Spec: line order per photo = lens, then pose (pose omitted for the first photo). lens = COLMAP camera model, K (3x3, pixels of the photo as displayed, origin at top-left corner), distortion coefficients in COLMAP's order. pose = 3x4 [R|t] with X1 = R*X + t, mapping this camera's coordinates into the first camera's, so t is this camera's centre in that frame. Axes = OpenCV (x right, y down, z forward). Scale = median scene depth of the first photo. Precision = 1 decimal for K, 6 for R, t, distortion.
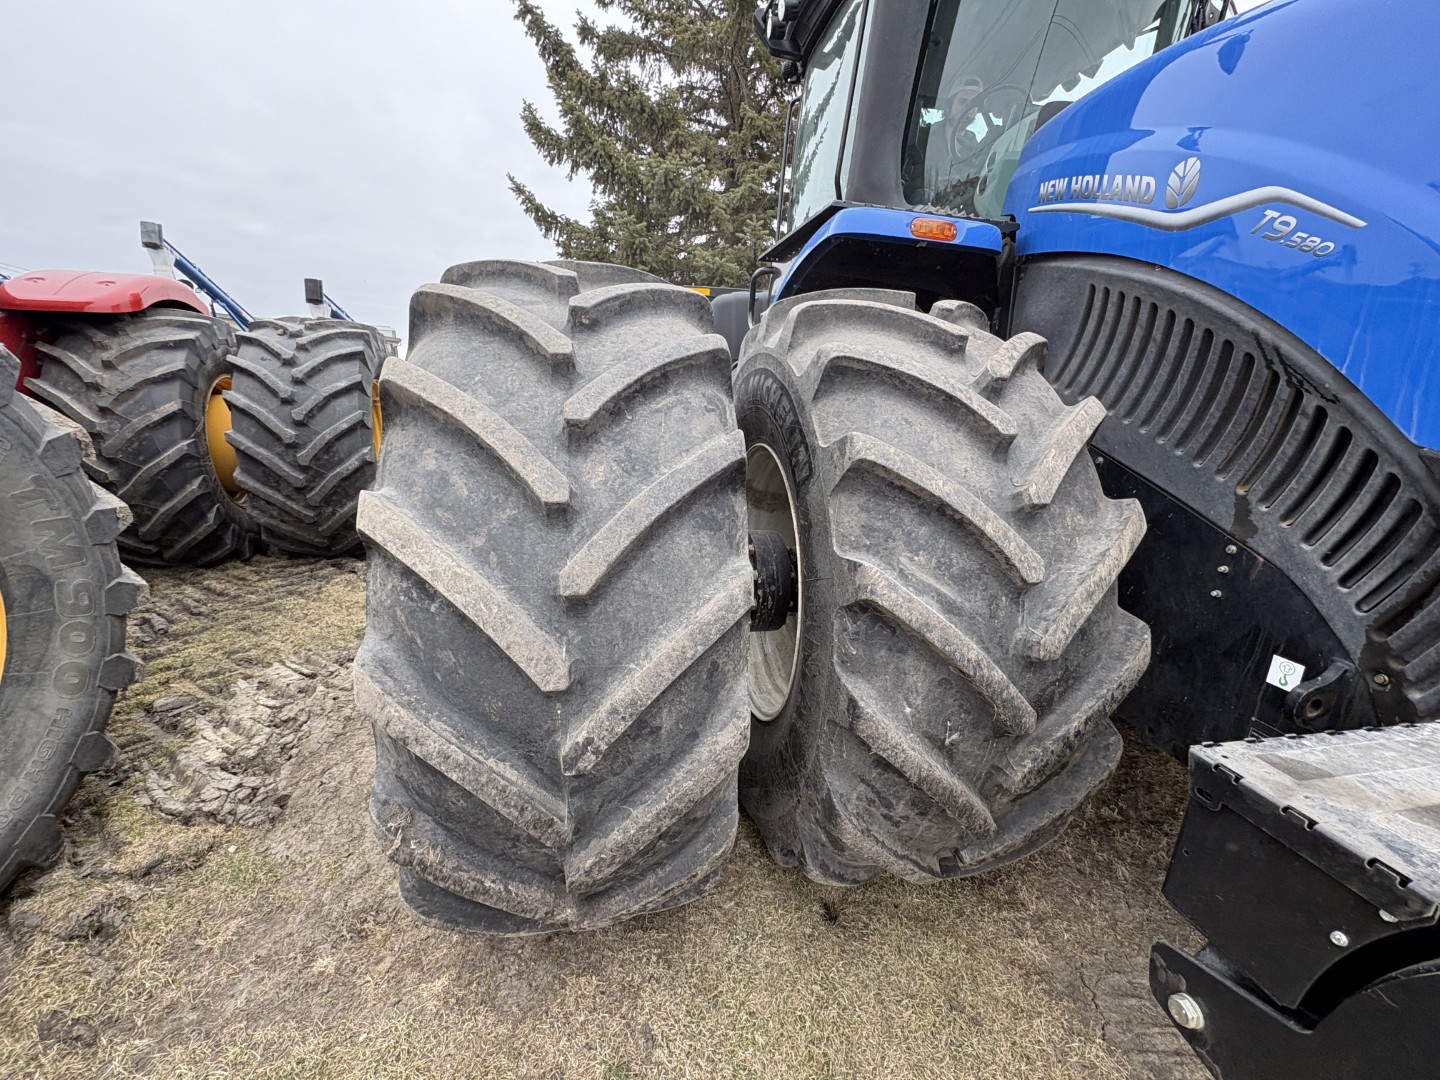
lens RADIAL K [[571.5, 0, 720.0], [0, 571.5, 540.0], [0, 0, 1]] dist [-0.000119, -0.000852]
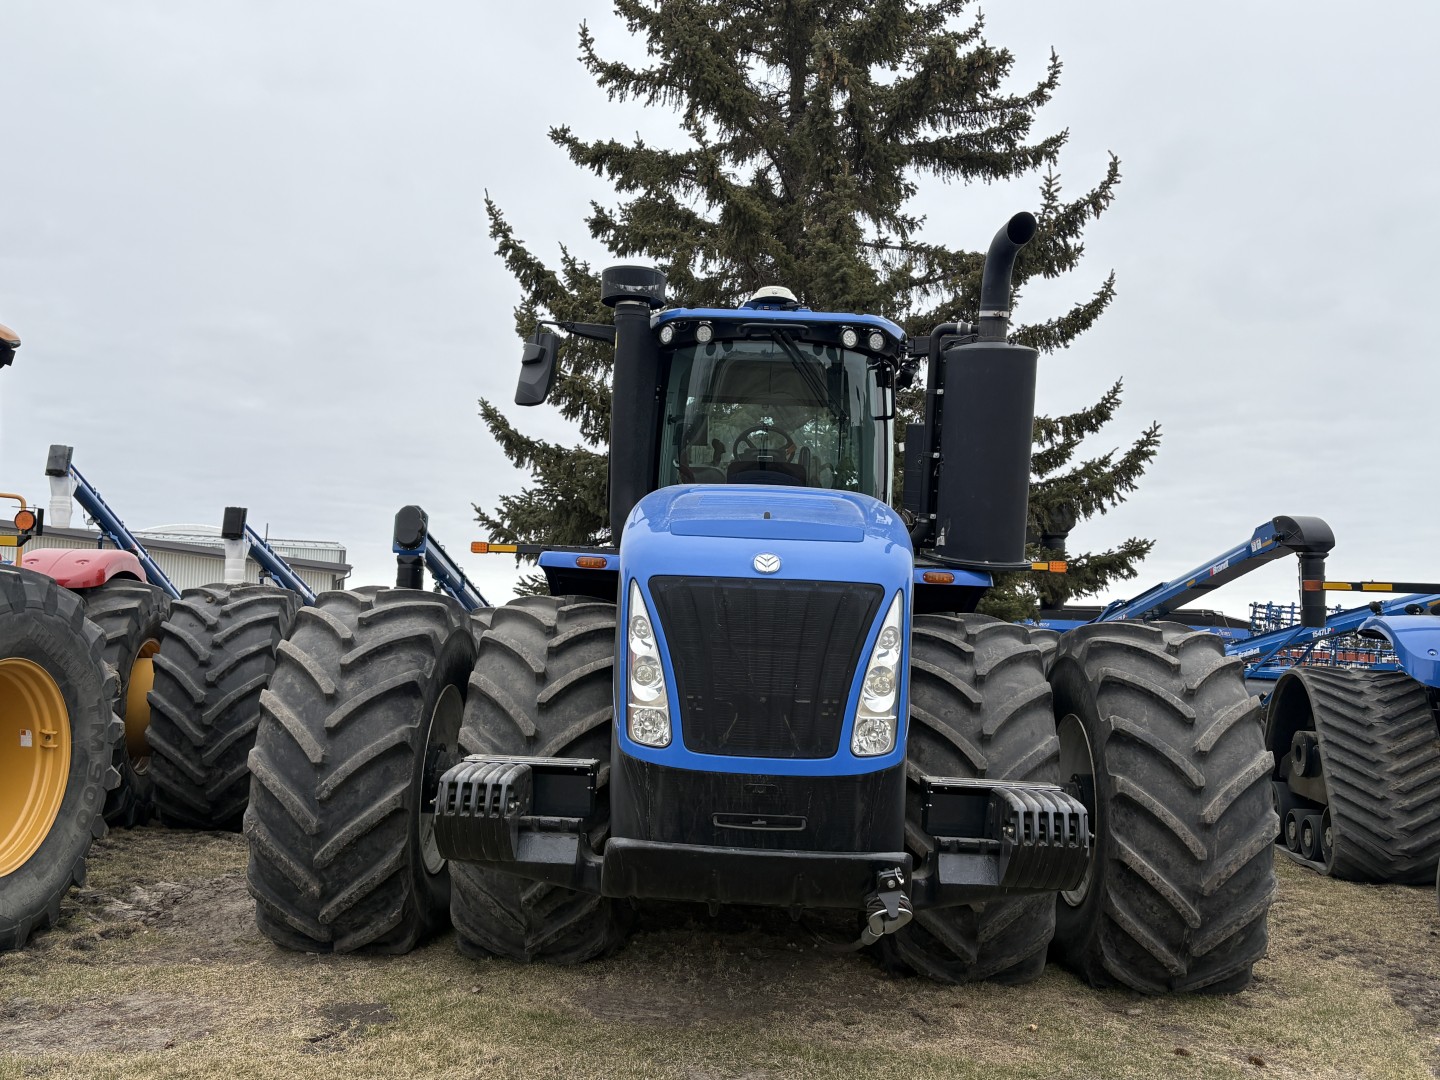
lens RADIAL K [[1286.6, 0, 728.2], [0, 1286.6, 550.9], [0, 0, 1]] dist [0.057626, -0.150329]
pose [[0.978657, -0.013713, -0.205041, 0.669815], [-0.055333, 0.943336, -0.327194, 0.283204], [0.197909, 0.331557, 0.922444, -1.062048]]
